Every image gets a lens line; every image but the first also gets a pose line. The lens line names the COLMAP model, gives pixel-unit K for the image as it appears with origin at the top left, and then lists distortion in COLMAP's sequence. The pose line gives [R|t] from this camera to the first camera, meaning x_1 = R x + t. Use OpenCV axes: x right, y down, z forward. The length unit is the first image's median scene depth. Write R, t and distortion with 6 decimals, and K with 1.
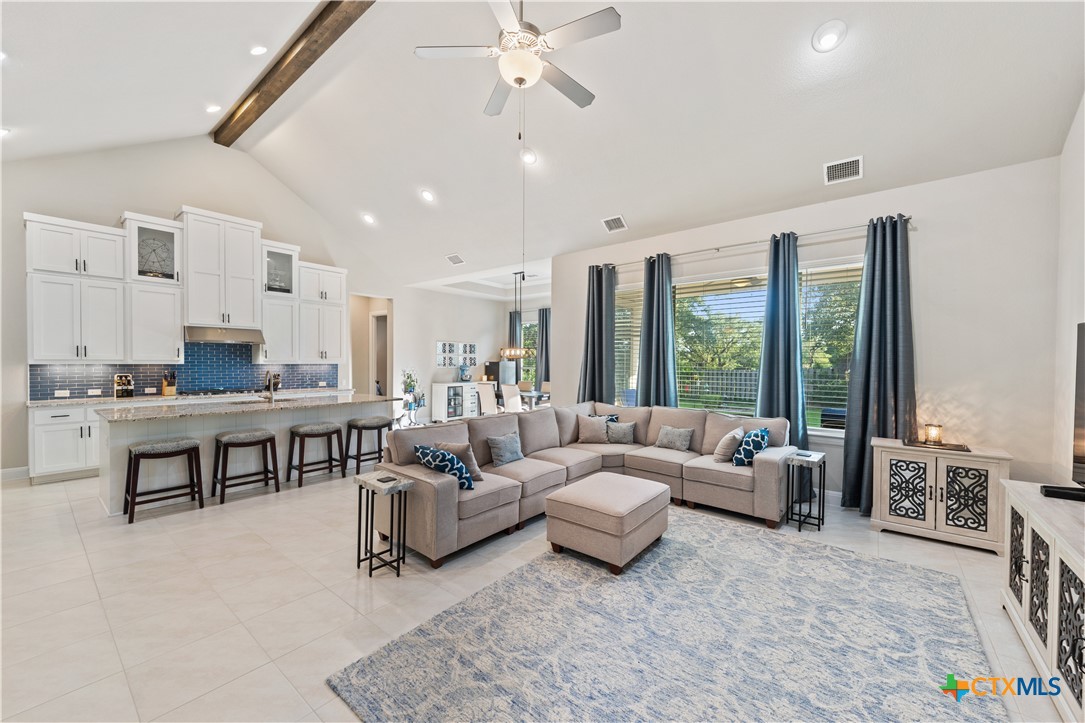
lens RADIAL K [[412.6, 0, 540.6], [0, 412.6, 366.0], [0, 0, 1]] dist [0.003596, -0.000020]
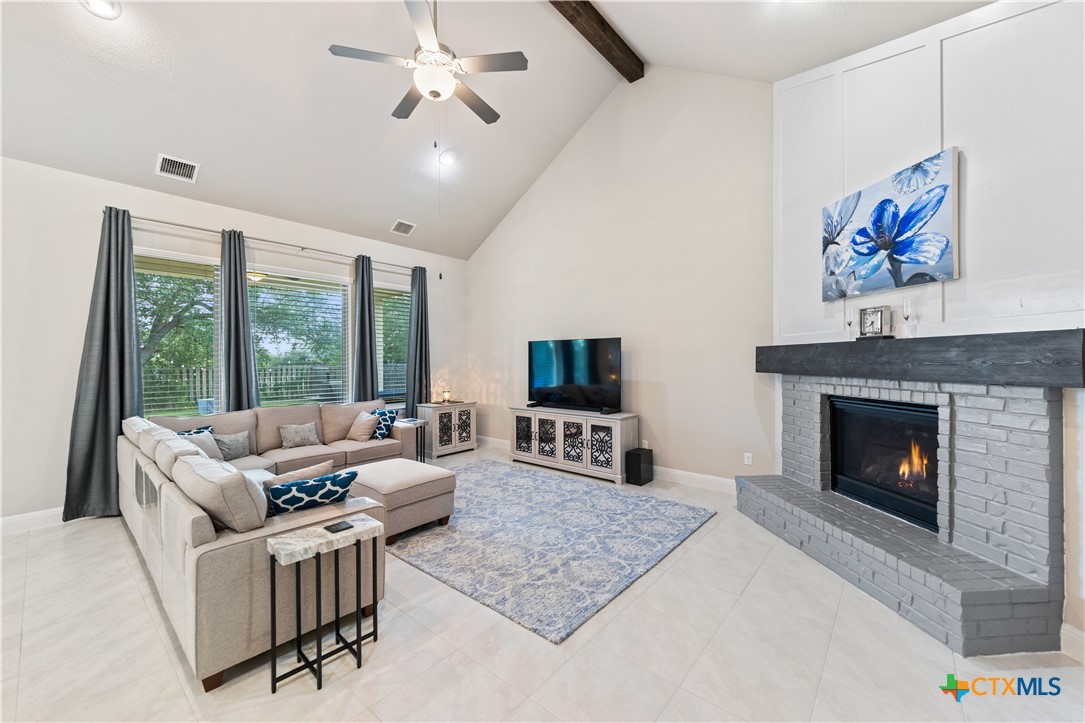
lens RADIAL K [[421.8, 0, 540.0], [0, 421.8, 361.3], [0, 0, 1]] dist [-0.001863, -0.000153]
pose [[0.026132, -0.007413, 0.999631, -0.959021], [0.020761, 0.999761, 0.006871, 0.008274], [-0.999443, 0.020574, 0.026280, 0.596406]]
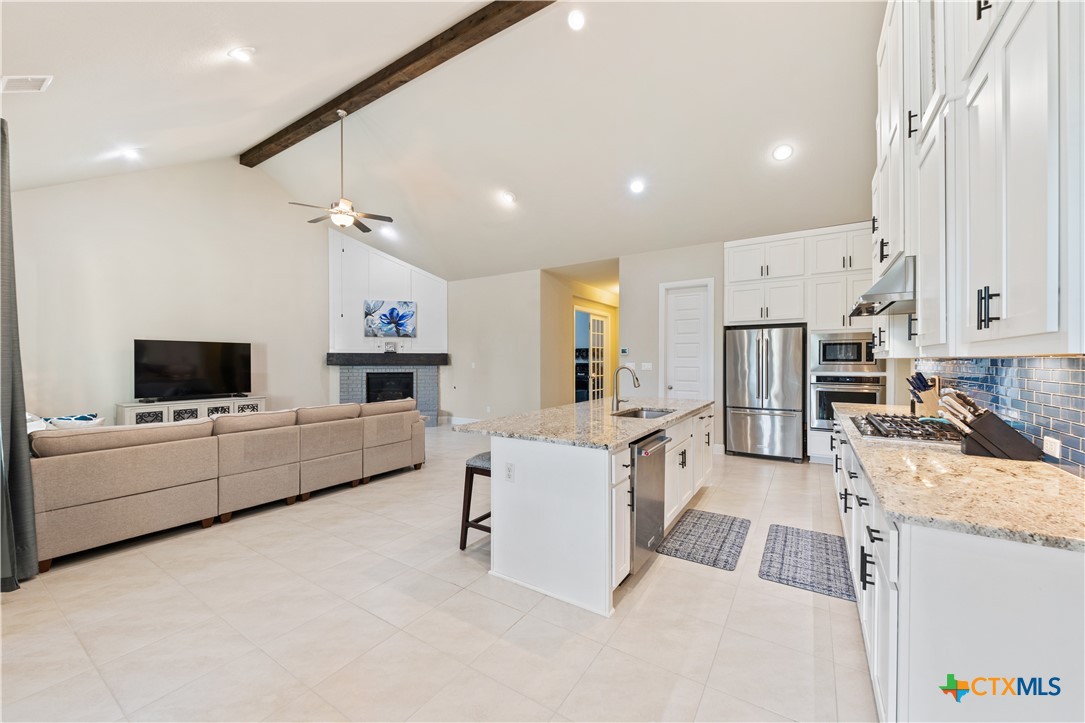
lens RADIAL K [[421.8, 0, 542.3], [0, 421.8, 361.8], [0, 0, 1]] dist [-0.001863, -0.000153]
pose [[-0.993961, -0.001004, -0.109732, -0.393500], [-0.002837, 0.999859, 0.016552, -0.026182], [0.109700, 0.016763, -0.993823, 5.510886]]
